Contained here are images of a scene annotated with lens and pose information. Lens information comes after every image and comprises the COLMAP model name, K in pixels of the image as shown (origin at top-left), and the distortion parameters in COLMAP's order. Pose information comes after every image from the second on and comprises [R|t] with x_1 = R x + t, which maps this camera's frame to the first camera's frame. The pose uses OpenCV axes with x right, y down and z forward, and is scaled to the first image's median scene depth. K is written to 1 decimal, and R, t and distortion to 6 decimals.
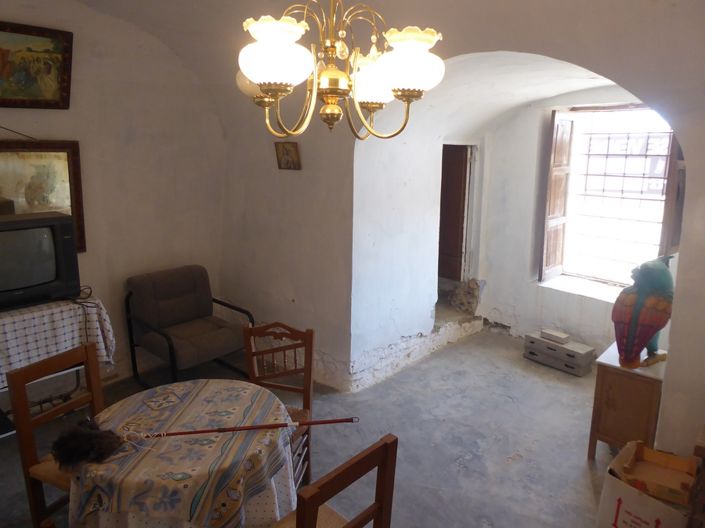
lens RADIAL K [[503.5, 0, 354.7], [0, 503.5, 266.4], [0, 0, 1]] dist [-0.014060, 0.002062]
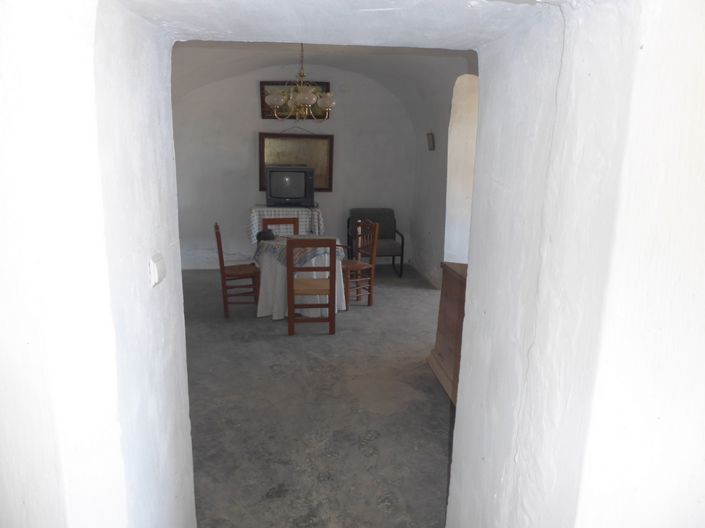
lens RADIAL K [[504.2, 0, 352.5], [0, 504.2, 261.4], [0, 0, 1]] dist [-0.014365, -0.000680]
pose [[0.732831, 0.134997, -0.666884, 0.809032], [-0.160569, 0.986750, 0.023299, 0.166606], [0.661193, 0.090007, 0.744797, -0.357484]]
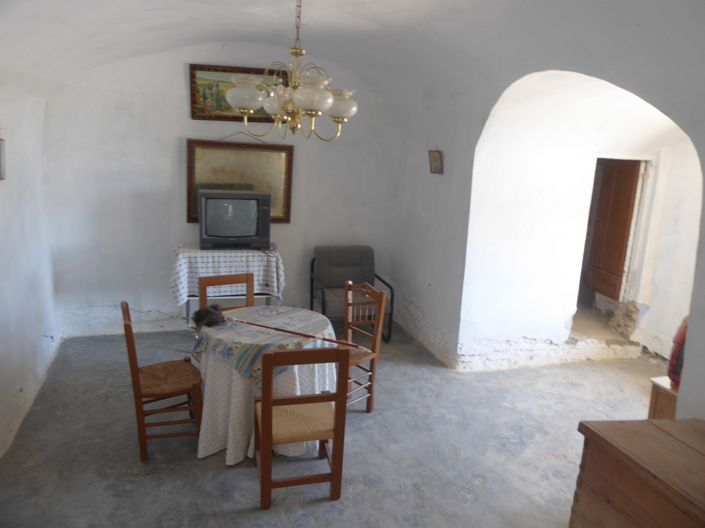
lens RADIAL K [[504.2, 0, 353.2], [0, 504.2, 261.4], [0, 0, 1]] dist [-0.014365, -0.000680]
pose [[0.837349, 0.137669, -0.529049, 0.357560], [-0.159287, 0.987221, 0.004783, 0.038756], [0.522947, 0.080265, 0.848578, -0.100523]]
